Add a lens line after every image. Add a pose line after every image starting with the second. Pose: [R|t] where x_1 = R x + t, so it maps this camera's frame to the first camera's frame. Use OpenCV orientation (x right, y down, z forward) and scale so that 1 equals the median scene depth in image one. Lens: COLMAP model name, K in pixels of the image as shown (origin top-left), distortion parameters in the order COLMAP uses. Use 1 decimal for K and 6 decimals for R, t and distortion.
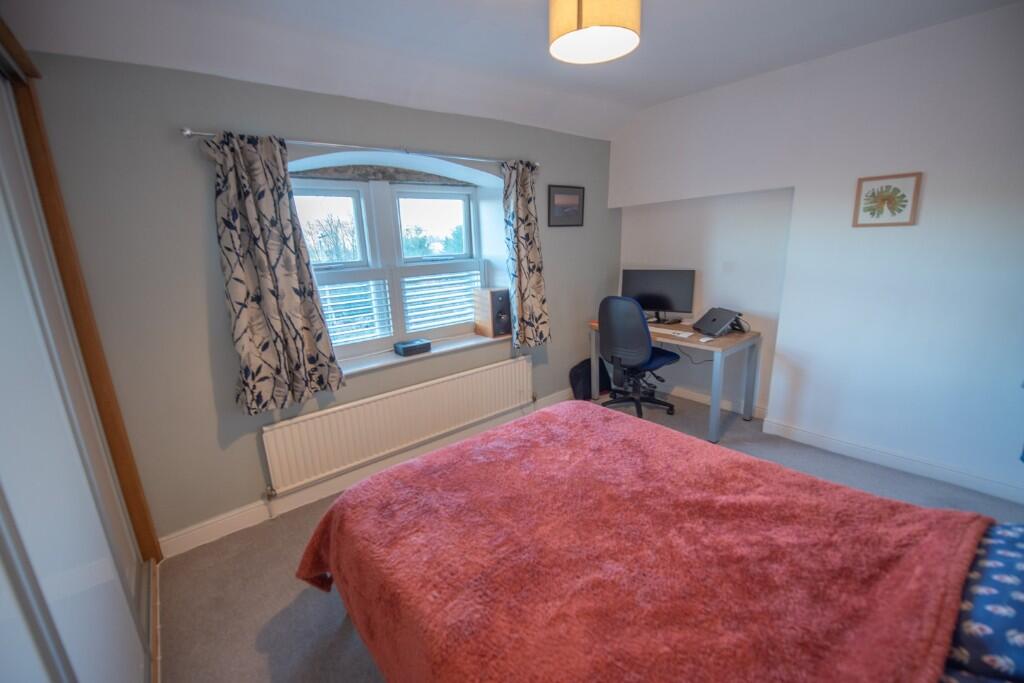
lens RADIAL K [[426.6, 0, 506.4], [0, 426.6, 340.8], [0, 0, 1]] dist [-0.008825, -0.000443]
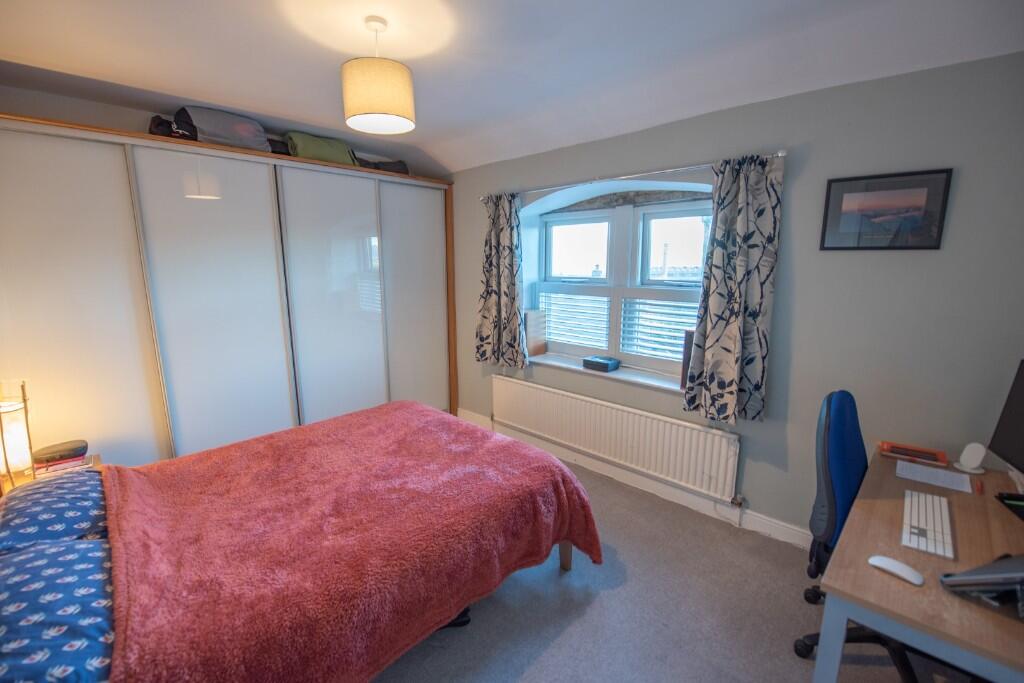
lens RADIAL K [[426.6, 0, 485.5], [0, 426.6, 327.2], [0, 0, 1]] dist [0.001780, 0.000007]
pose [[0.095895, 0.193585, -0.976386, 0.763437], [-0.246704, 0.954923, 0.165100, -0.174024], [0.964335, 0.225047, 0.139330, 0.578153]]
